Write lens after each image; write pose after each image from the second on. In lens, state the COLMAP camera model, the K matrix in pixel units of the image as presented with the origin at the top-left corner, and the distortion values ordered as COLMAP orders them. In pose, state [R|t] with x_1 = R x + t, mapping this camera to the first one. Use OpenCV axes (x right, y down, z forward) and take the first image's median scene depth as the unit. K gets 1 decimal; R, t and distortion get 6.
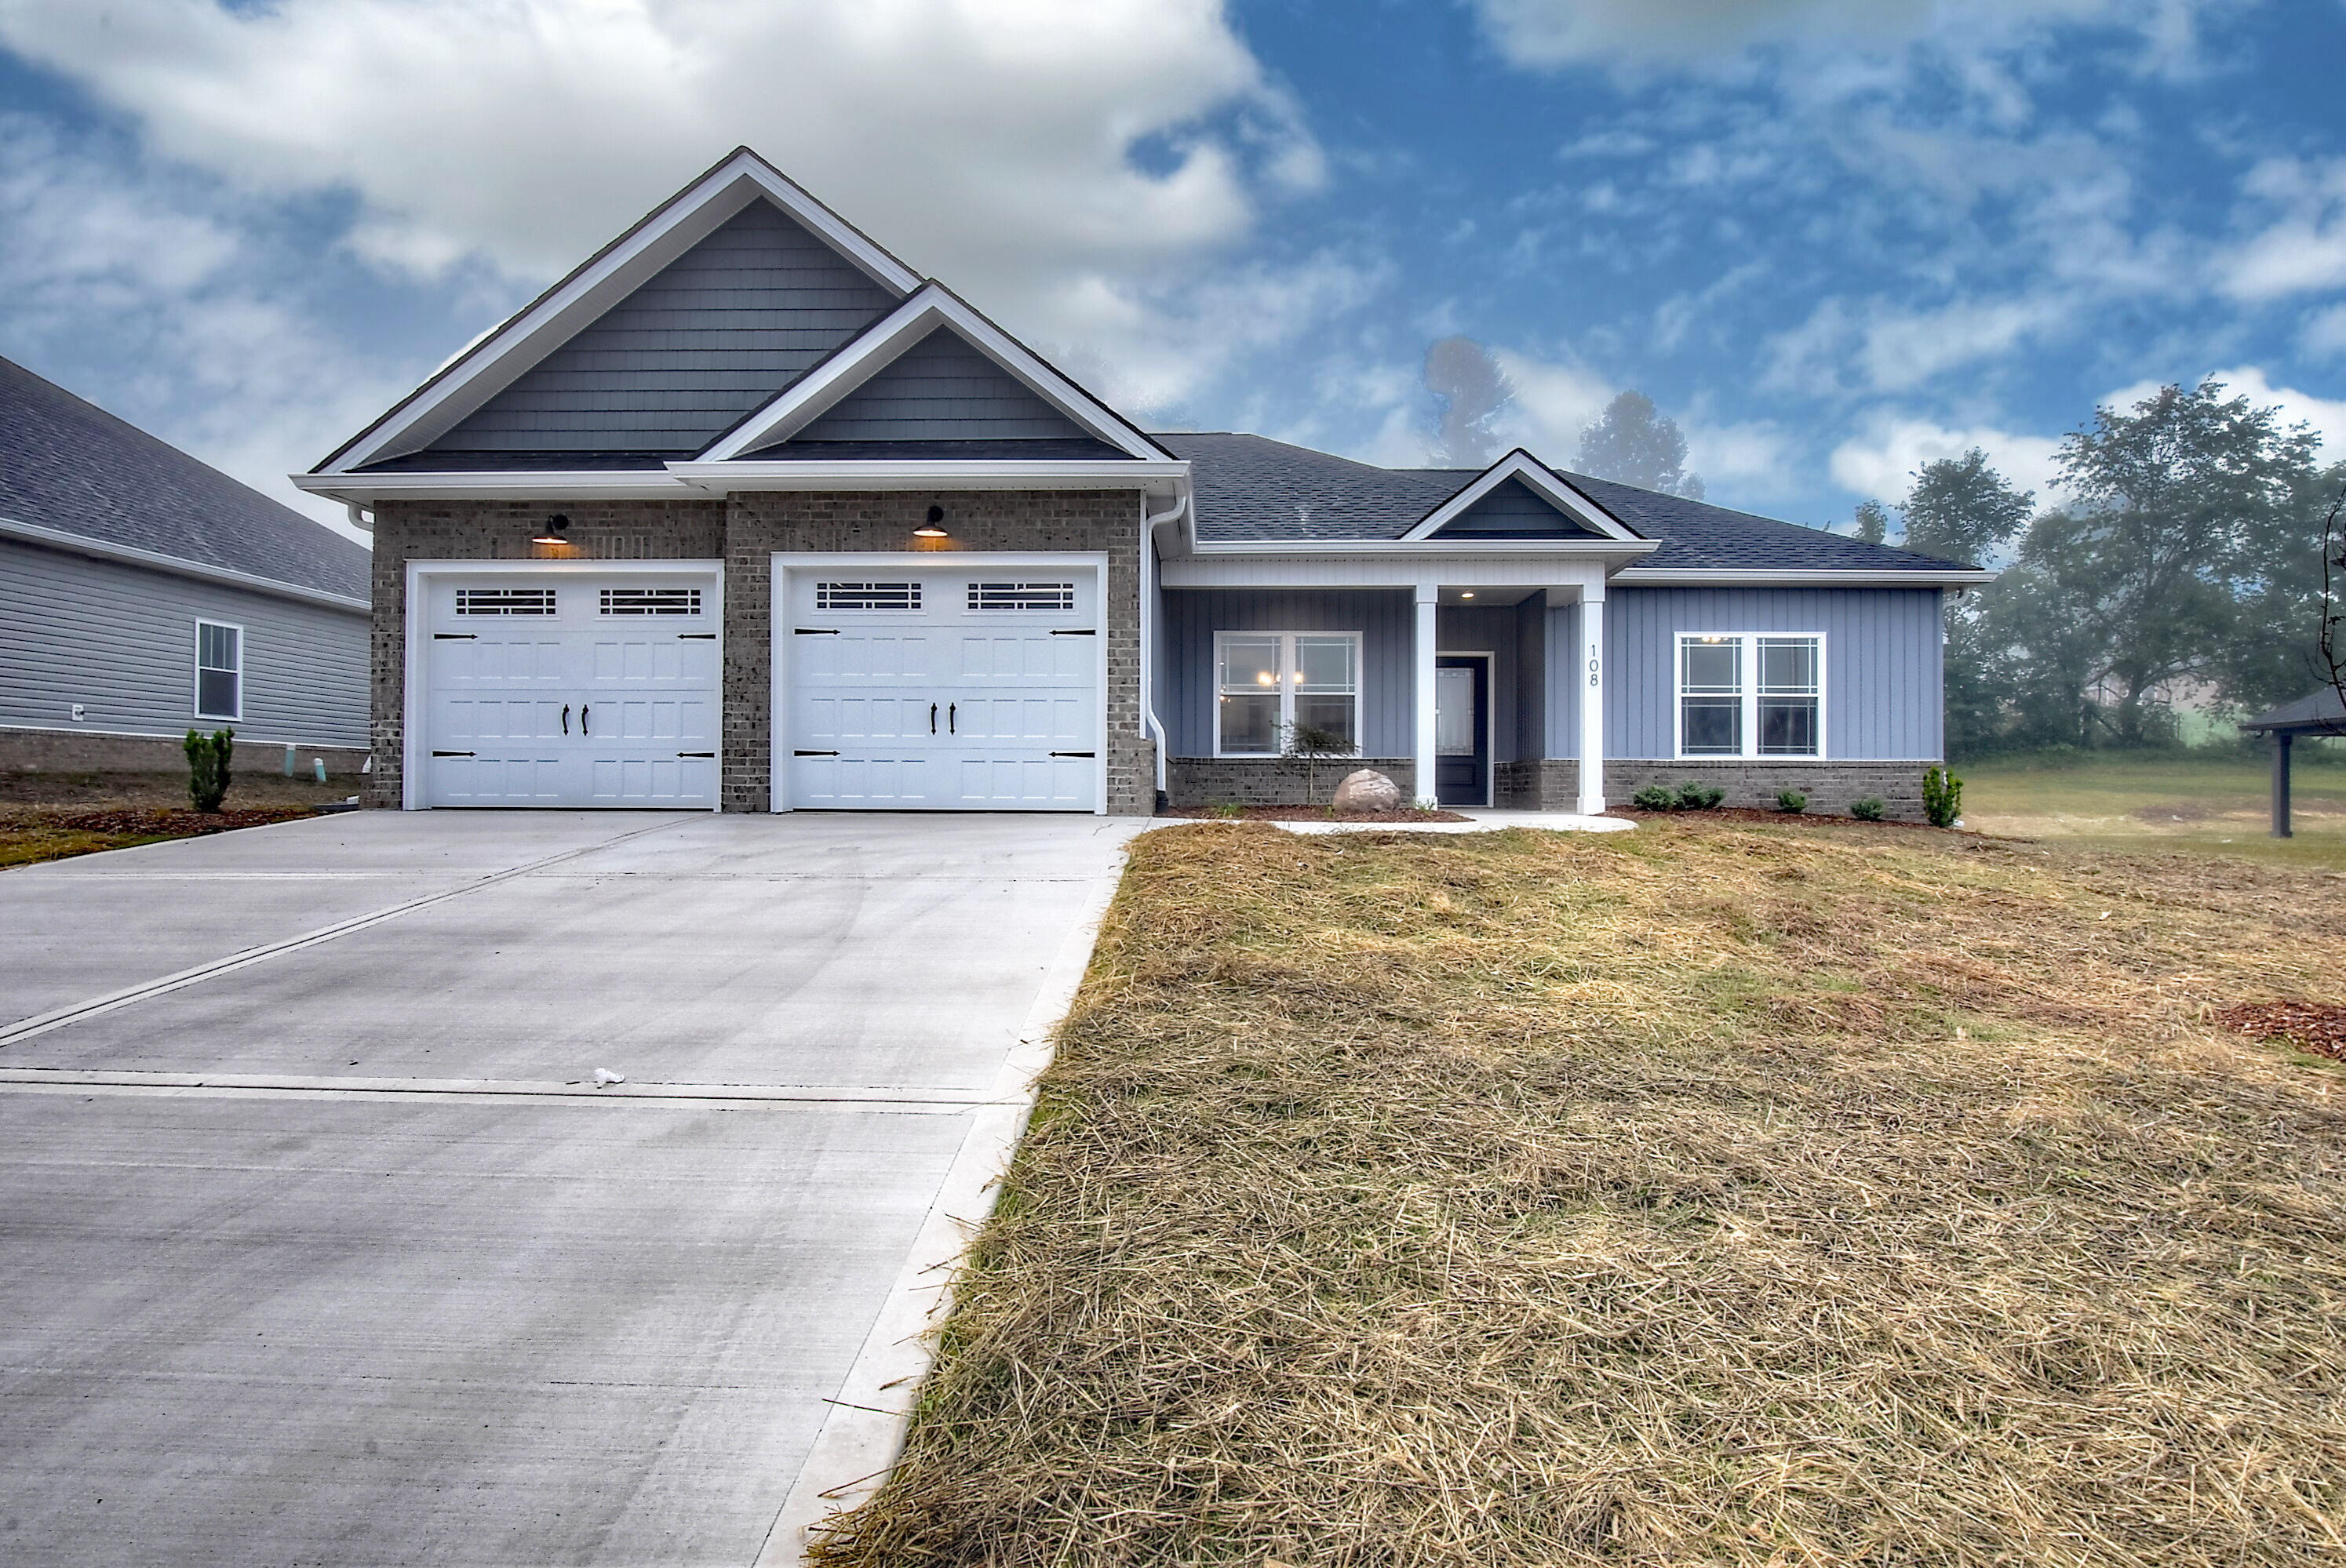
lens RADIAL K [[1210.0, 0, 1184.3], [0, 1210.0, 784.7], [0, 0, 1]] dist [-0.000101, -0.001106]
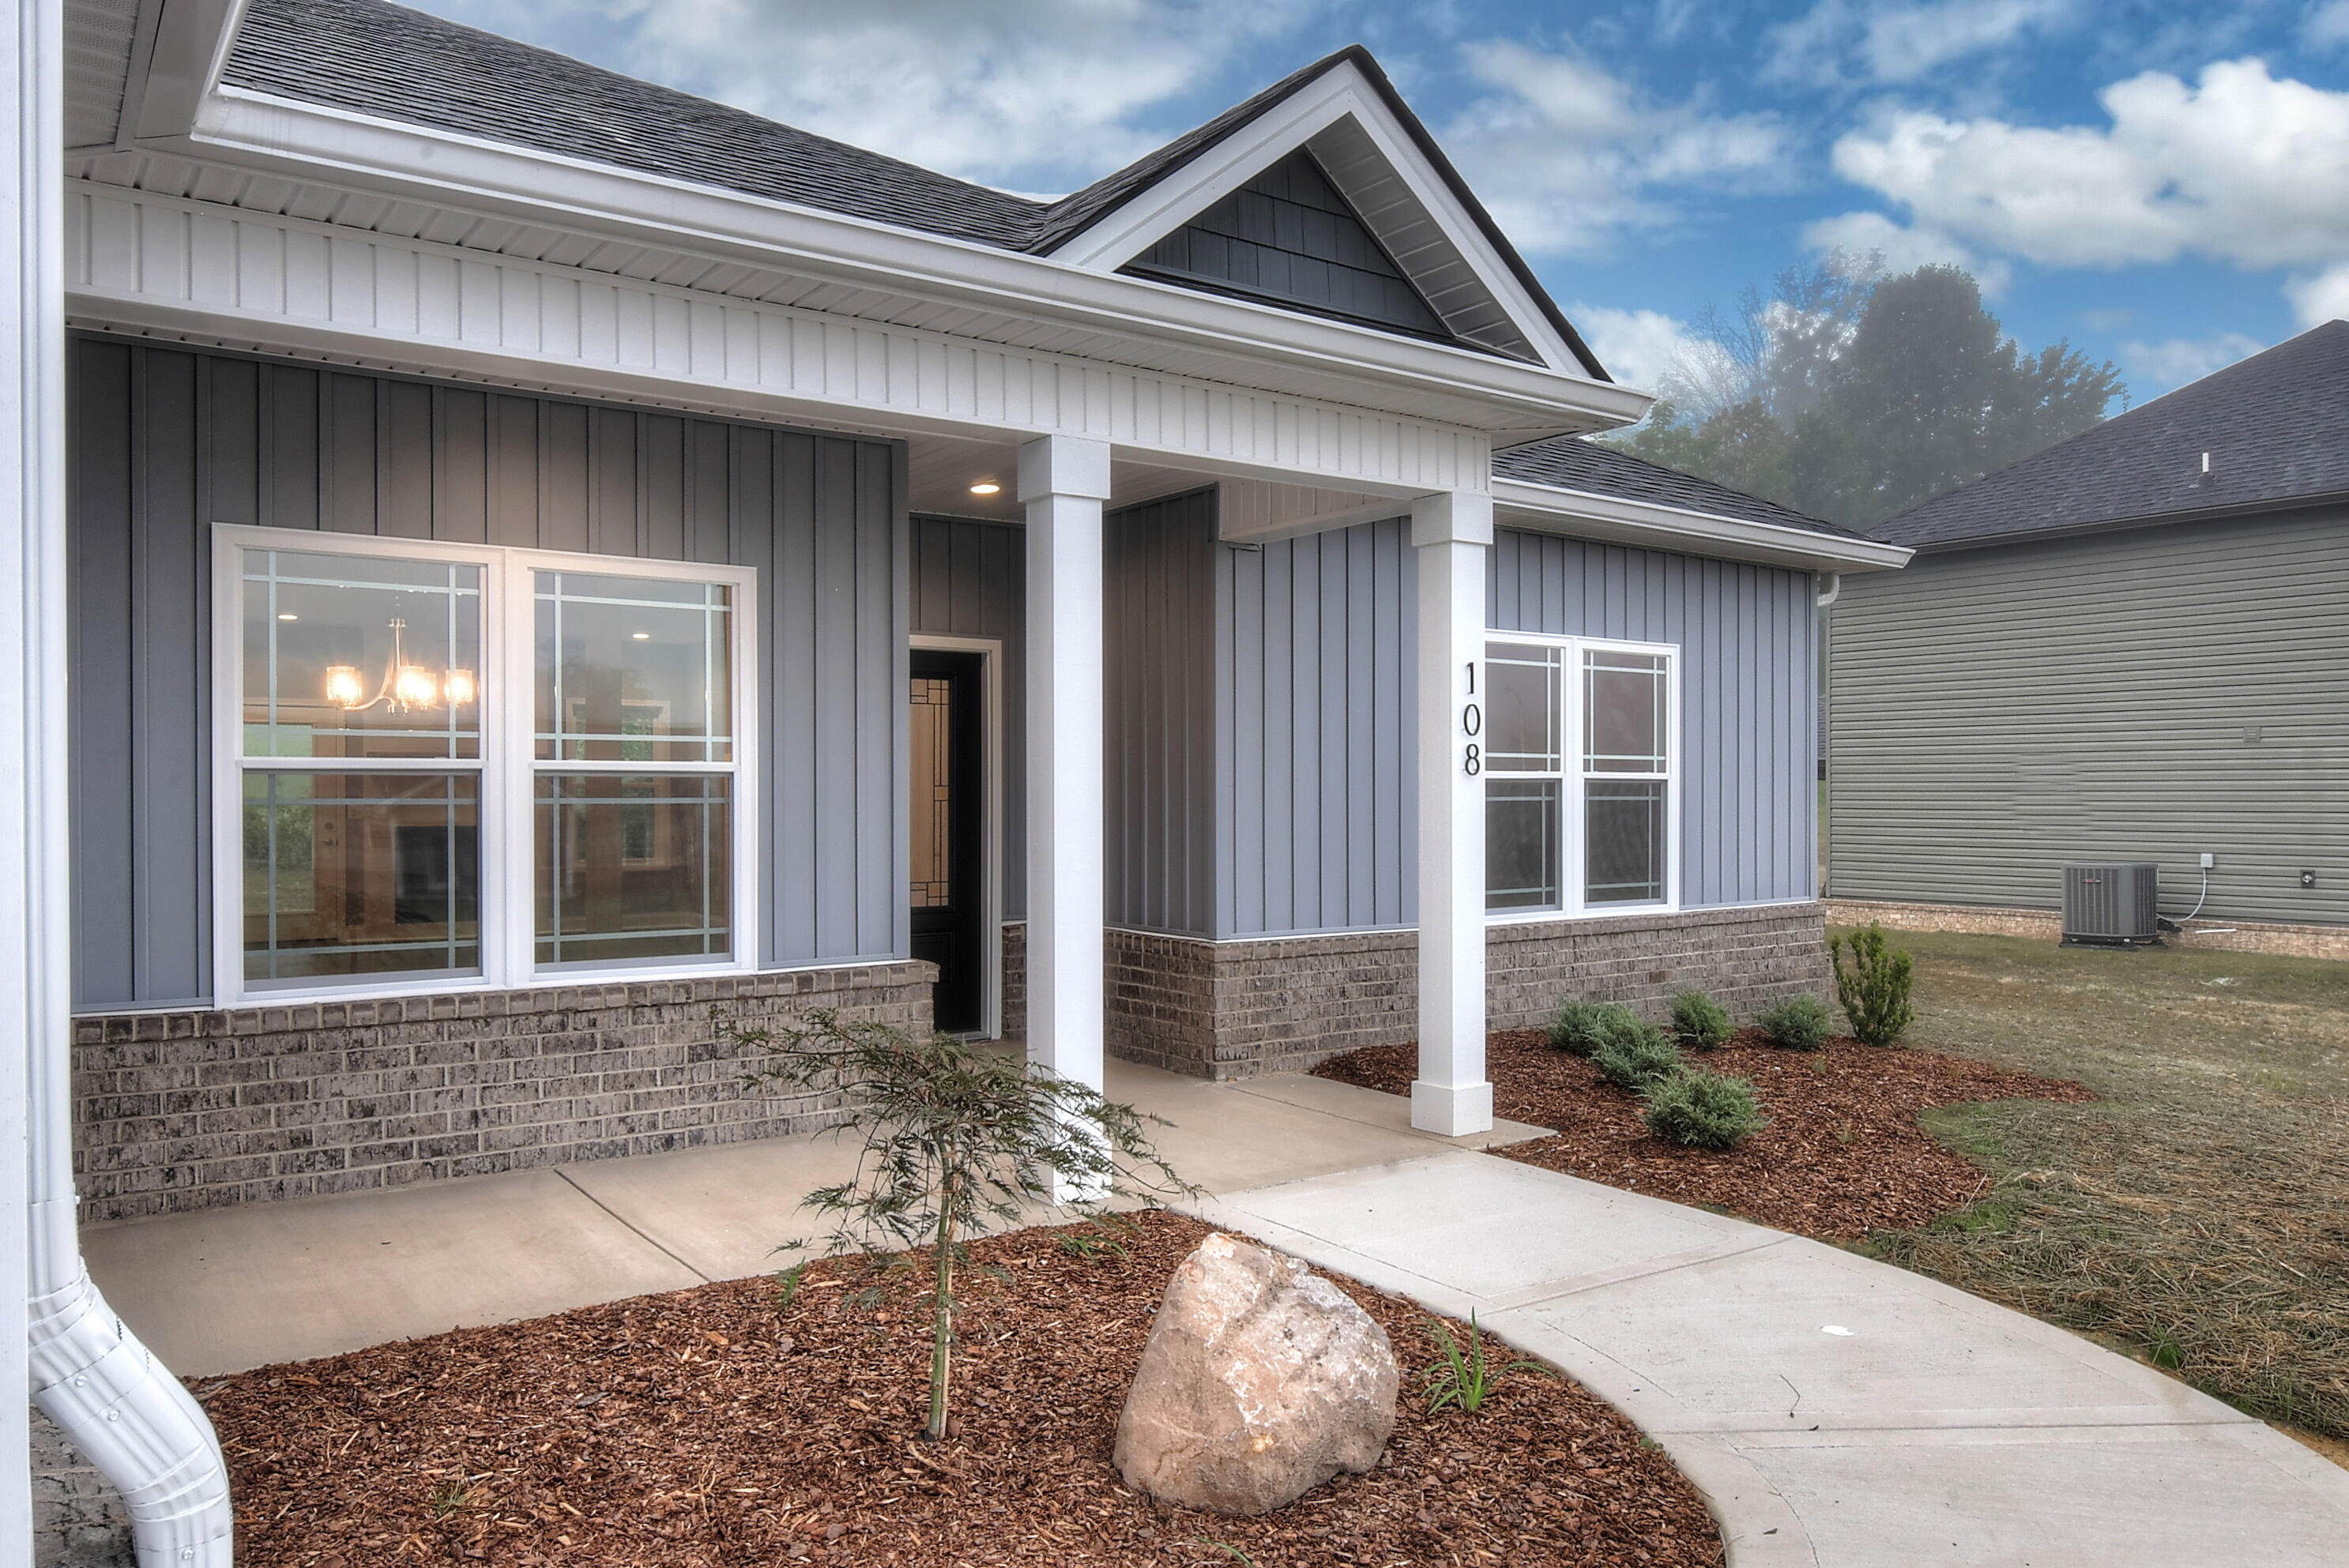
lens RADIAL K [[1658.7, 0, 1183.3], [0, 1658.7, 807.6], [0, 0, 1]] dist [-0.004844, 0.002641]
pose [[0.792317, -0.010265, 0.610024, -0.038532], [-0.002486, 0.999796, 0.020052, -0.101192], [-0.610105, -0.017404, 0.792129, 0.814079]]
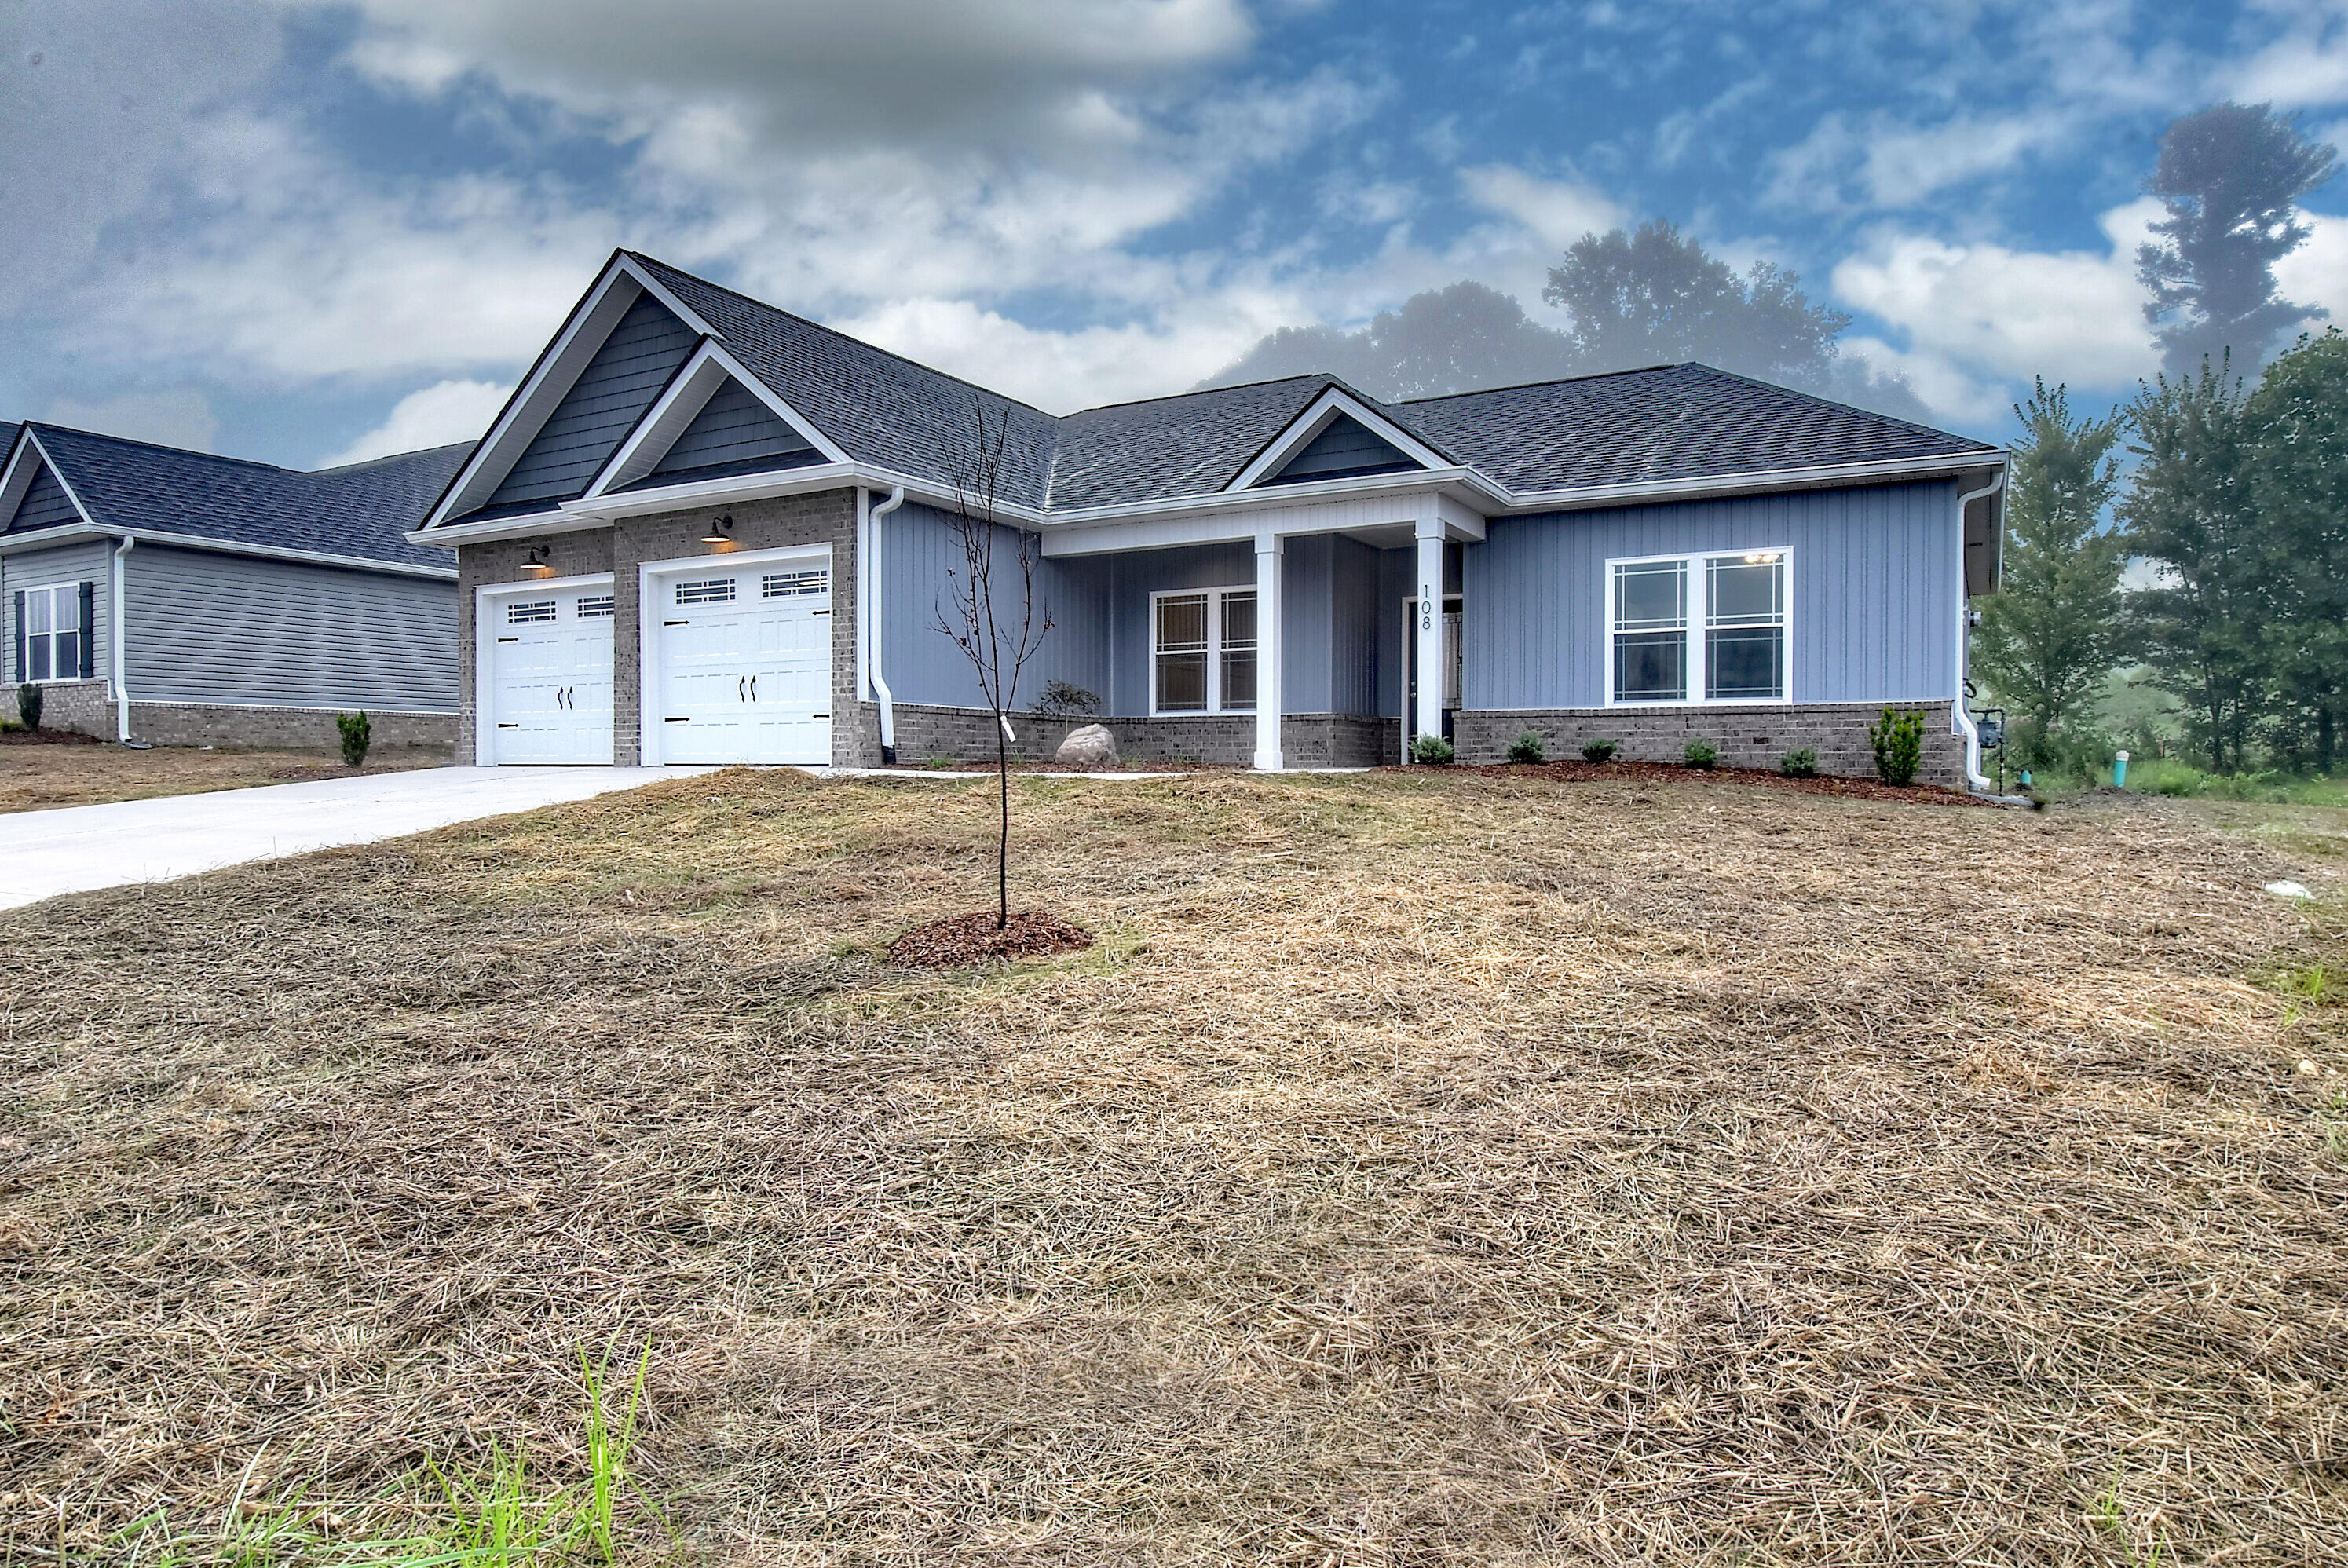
lens RADIAL K [[1413.1, 0, 1181.4], [0, 1413.1, 776.1], [0, 0, 1]] dist [-0.007801, 0.005510]
pose [[0.878163, -0.001400, -0.478360, 0.848917], [0.006716, 0.999933, 0.009402, 0.022694], [0.478315, -0.011469, 0.878113, -0.040390]]
